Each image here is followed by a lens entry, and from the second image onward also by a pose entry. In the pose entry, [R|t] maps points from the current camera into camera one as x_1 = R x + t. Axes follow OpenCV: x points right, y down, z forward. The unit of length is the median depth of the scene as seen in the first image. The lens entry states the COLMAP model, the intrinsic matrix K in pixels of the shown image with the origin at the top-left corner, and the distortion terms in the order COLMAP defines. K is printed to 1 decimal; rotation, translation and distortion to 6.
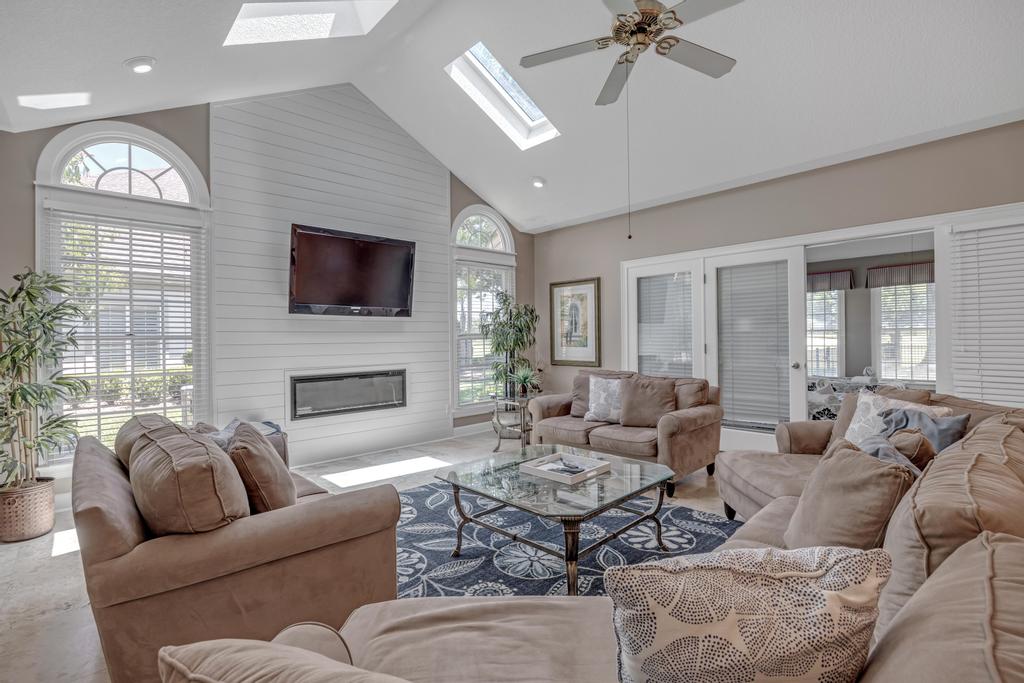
lens RADIAL K [[466.6, 0, 517.3], [0, 466.6, 337.0], [0, 0, 1]] dist [-0.018118, -0.000361]
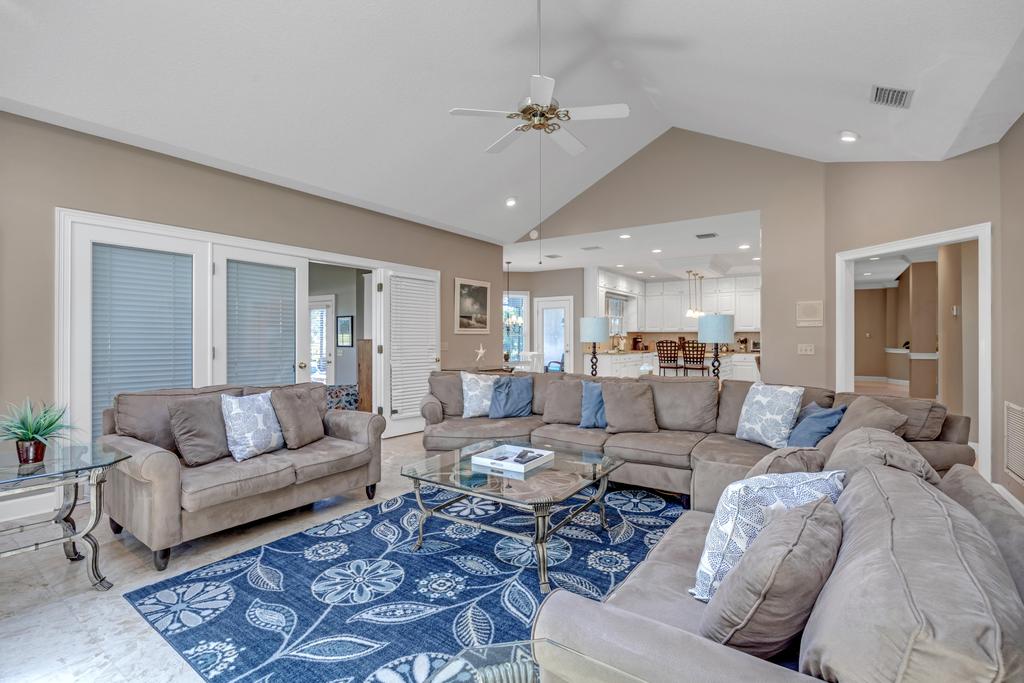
lens RADIAL K [[466.6, 0, 502.6], [0, 466.6, 343.1], [0, 0, 1]] dist [-0.018118, -0.000361]
pose [[-0.189949, -0.004915, 0.981782, -0.824695], [-0.006745, 0.999970, 0.003701, 0.002723], [-0.981771, -0.005919, -0.189976, 1.057386]]
